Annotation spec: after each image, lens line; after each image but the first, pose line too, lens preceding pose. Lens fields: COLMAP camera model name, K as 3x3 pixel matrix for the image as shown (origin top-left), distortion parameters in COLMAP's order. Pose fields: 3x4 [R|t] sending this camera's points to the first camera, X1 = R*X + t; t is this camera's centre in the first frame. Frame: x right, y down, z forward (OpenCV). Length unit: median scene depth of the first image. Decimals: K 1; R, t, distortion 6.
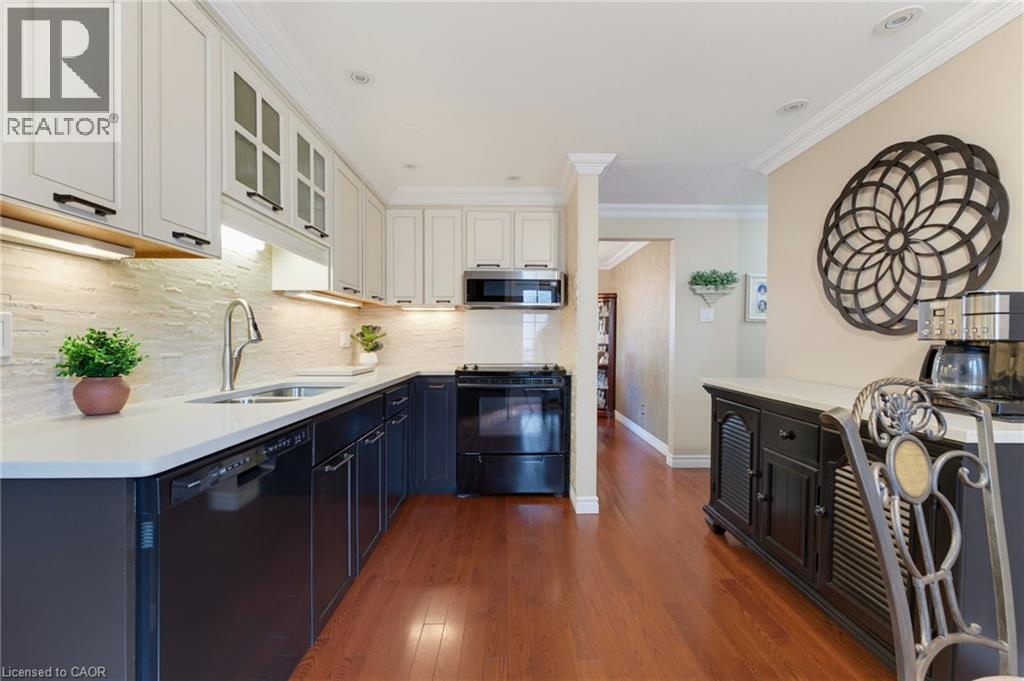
lens RADIAL K [[407.4, 0, 512.8], [0, 407.4, 342.9], [0, 0, 1]] dist [-0.004449, 0.001564]
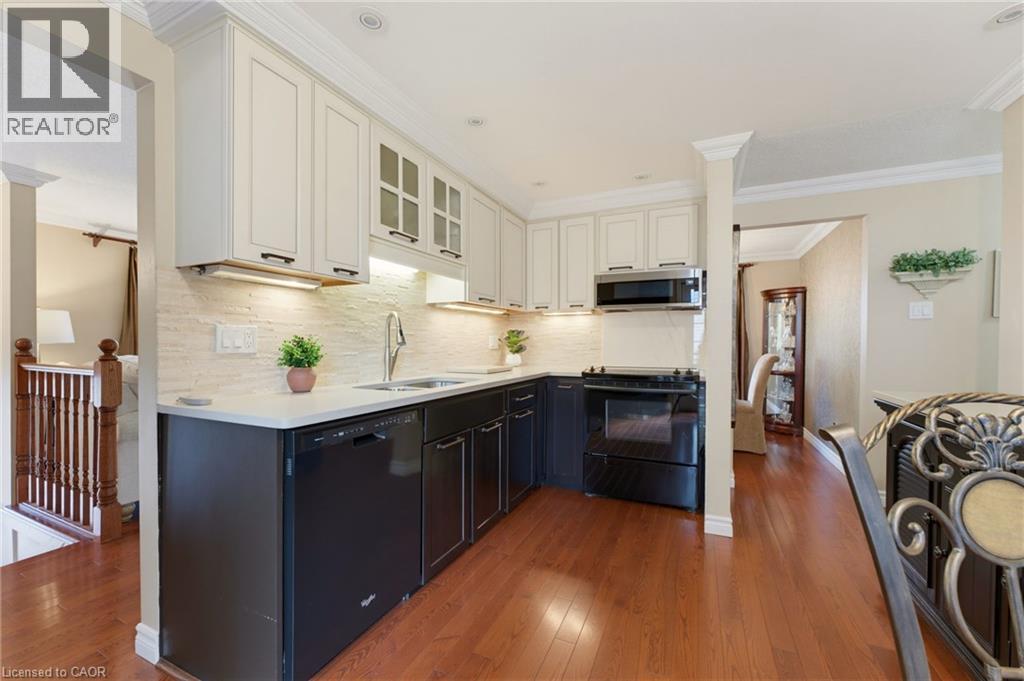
lens RADIAL K [[407.4, 0, 514.5], [0, 407.4, 344.3], [0, 0, 1]] dist [-0.004449, 0.001564]
pose [[0.901285, 0.000824, -0.433226, 0.170659], [-0.002559, 0.999991, -0.003420, 0.000782], [0.433219, 0.004191, 0.901279, -0.011468]]
